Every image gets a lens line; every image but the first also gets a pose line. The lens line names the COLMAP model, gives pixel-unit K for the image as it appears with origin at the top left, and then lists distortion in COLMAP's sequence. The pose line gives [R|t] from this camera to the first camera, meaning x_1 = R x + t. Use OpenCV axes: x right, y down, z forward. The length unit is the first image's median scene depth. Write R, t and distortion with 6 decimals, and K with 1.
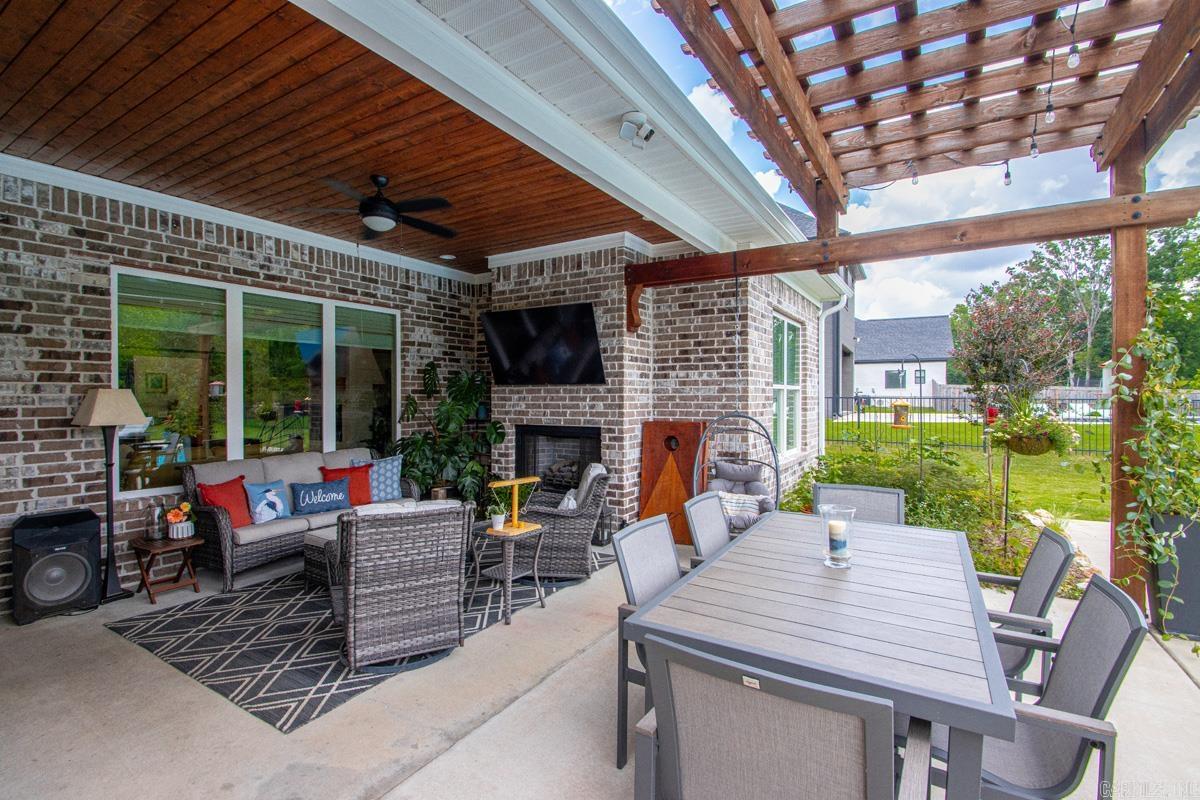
lens RADIAL K [[564.5, 0, 614.3], [0, 564.5, 406.3], [0, 0, 1]] dist [0.006993, -0.012724]
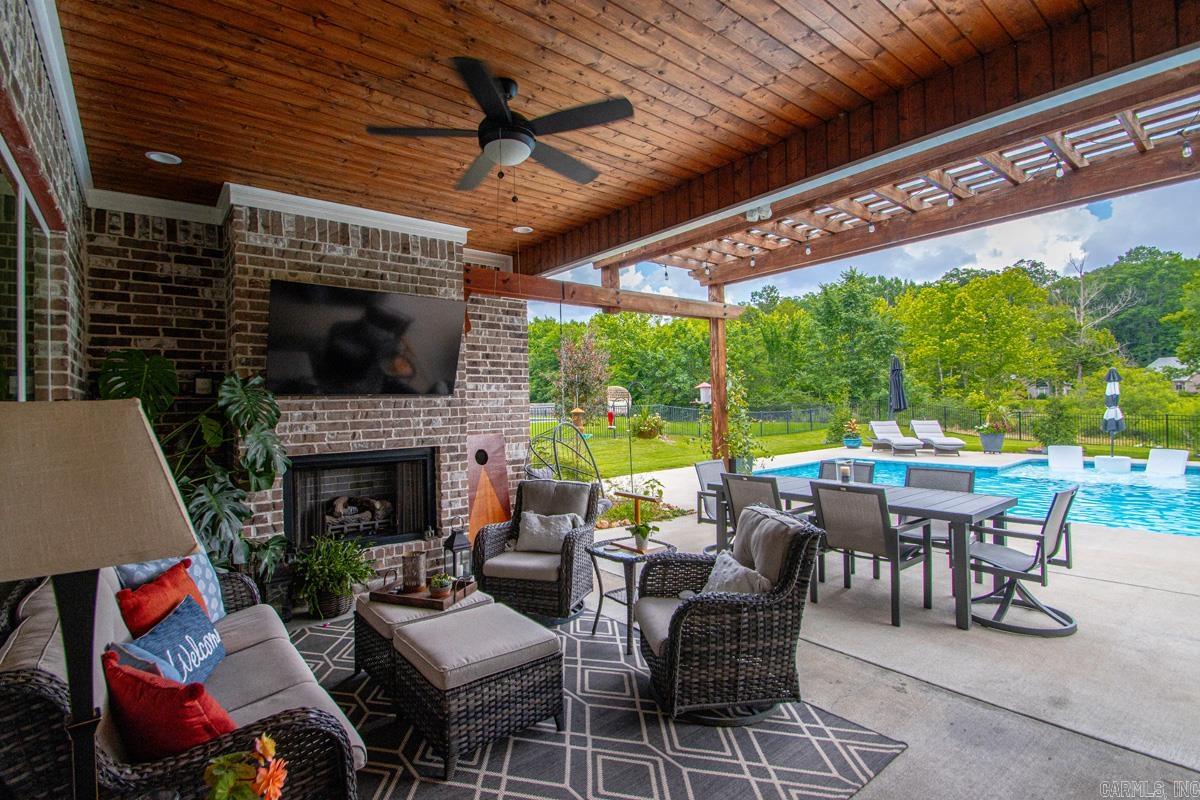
lens RADIAL K [[564.5, 0, 557.7], [0, 564.5, 407.8], [0, 0, 1]] dist [0.006993, -0.012724]
pose [[0.363214, -0.014926, 0.931586, -0.735218], [0.041126, 0.999154, -0.000026, -0.013548], [-0.930798, 0.038322, 0.363521, 0.512585]]
